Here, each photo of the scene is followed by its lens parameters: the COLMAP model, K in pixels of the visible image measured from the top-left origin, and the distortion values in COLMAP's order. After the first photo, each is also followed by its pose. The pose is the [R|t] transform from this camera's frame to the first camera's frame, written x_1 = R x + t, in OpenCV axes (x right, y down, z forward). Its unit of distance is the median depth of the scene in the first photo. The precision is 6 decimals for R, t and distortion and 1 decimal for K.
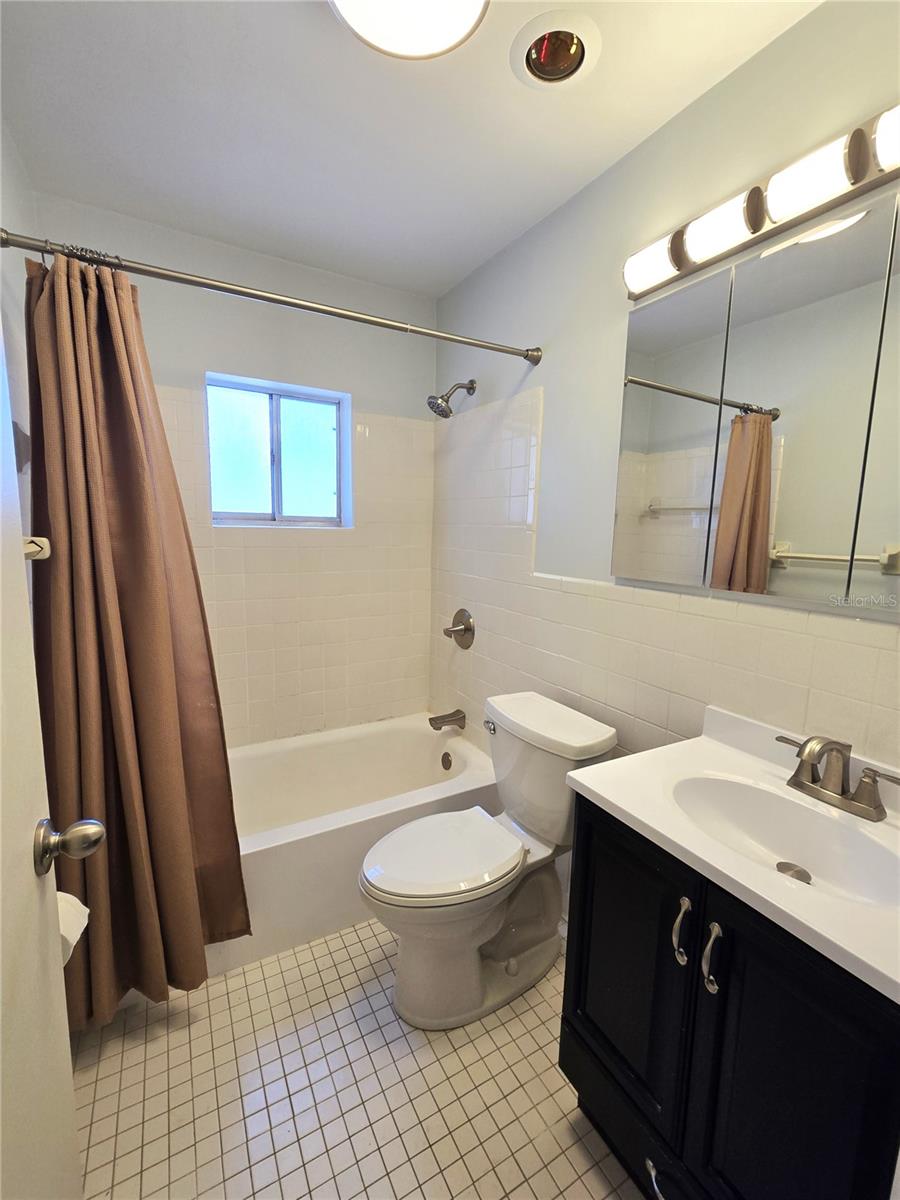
lens RADIAL K [[503.6, 0, 450.9], [0, 503.6, 597.3], [0, 0, 1]] dist [0.000656, -0.000423]
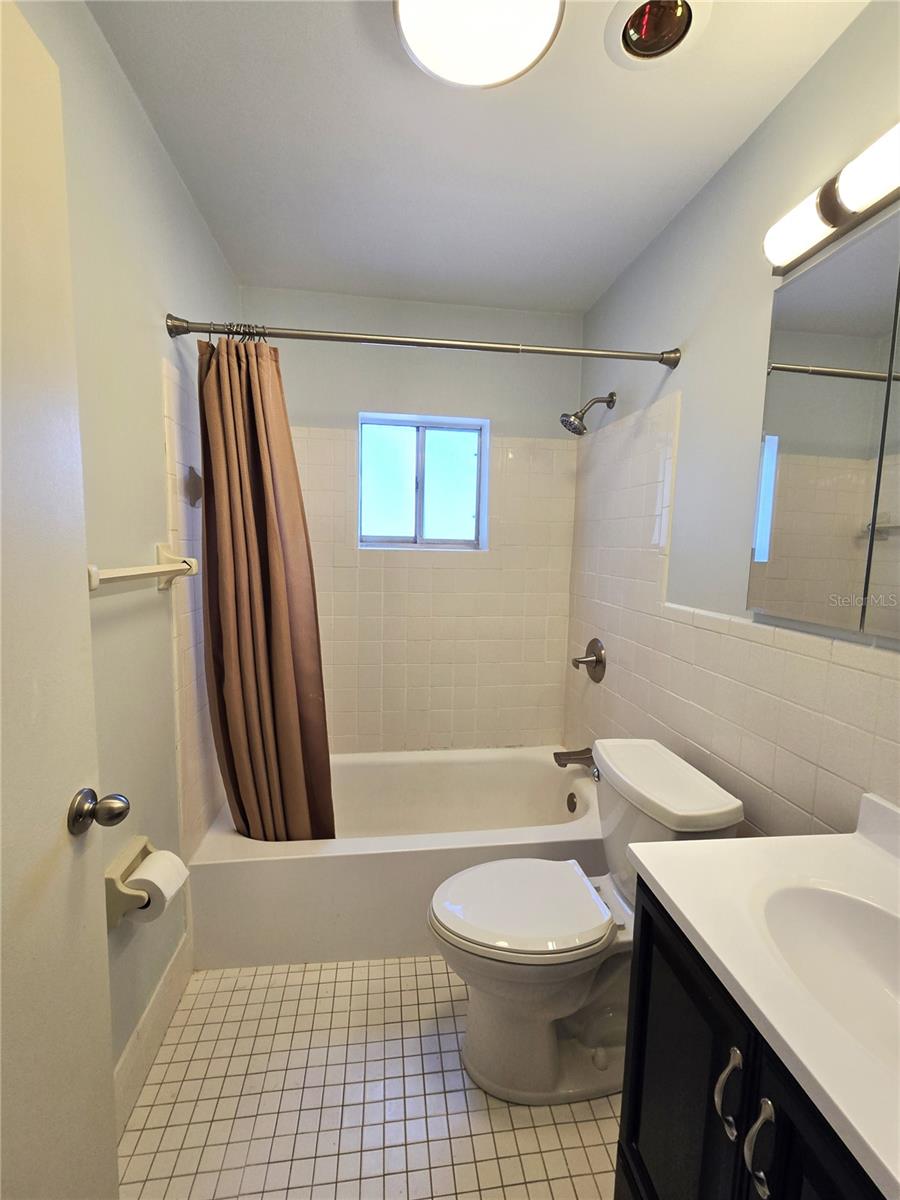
lens RADIAL K [[505.0, 0, 449.6], [0, 505.0, 596.0], [0, 0, 1]] dist [0.000661, -0.000243]
pose [[0.927231, 0.036853, -0.372671, 0.165306], [-0.053495, 0.997975, -0.034411, -0.011812], [0.370648, 0.051843, 0.927325, 0.058293]]
